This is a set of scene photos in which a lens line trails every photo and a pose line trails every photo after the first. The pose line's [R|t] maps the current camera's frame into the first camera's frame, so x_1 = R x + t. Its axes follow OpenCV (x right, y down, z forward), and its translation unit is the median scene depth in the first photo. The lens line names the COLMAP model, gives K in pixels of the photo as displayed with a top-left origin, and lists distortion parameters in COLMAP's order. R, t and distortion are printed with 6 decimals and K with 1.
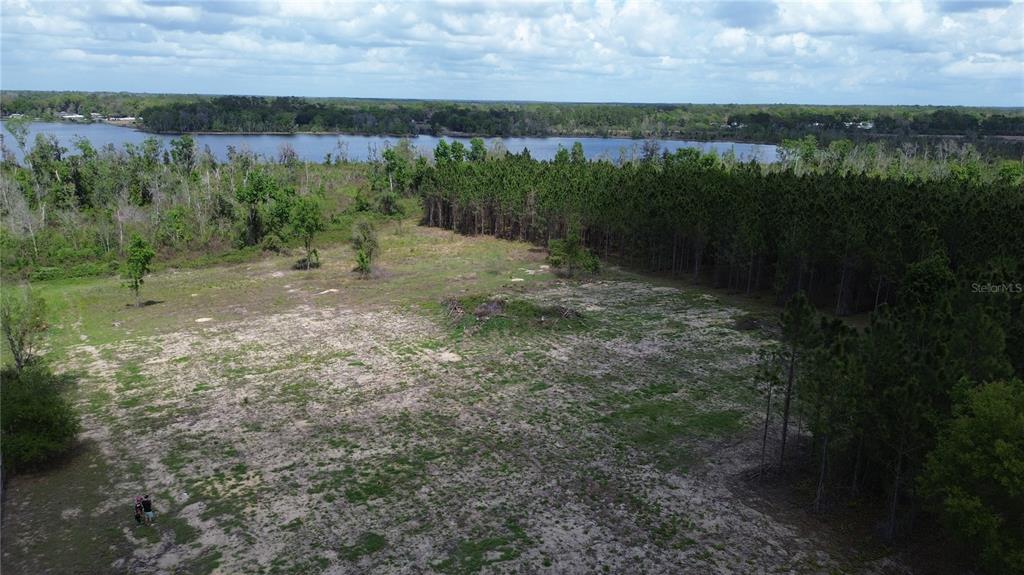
lens RADIAL K [[725.4, 0, 512.0], [0, 725.4, 287.5], [0, 0, 1]] dist [0.076807, -0.079539]
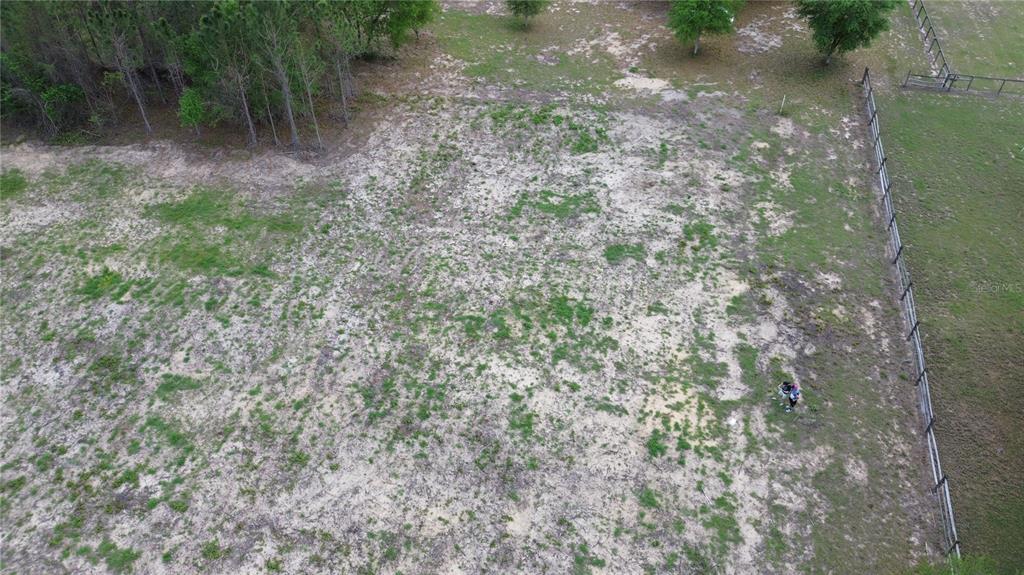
lens RADIAL K [[725.4, 0, 512.0], [0, 725.4, 287.5], [0, 0, 1]] dist [0.076807, -0.079539]
pose [[-0.695212, -0.503810, 0.512695, -0.679890], [0.157760, 0.588926, 0.792640, -0.561306], [-0.701279, 0.631935, -0.329947, 1.484793]]
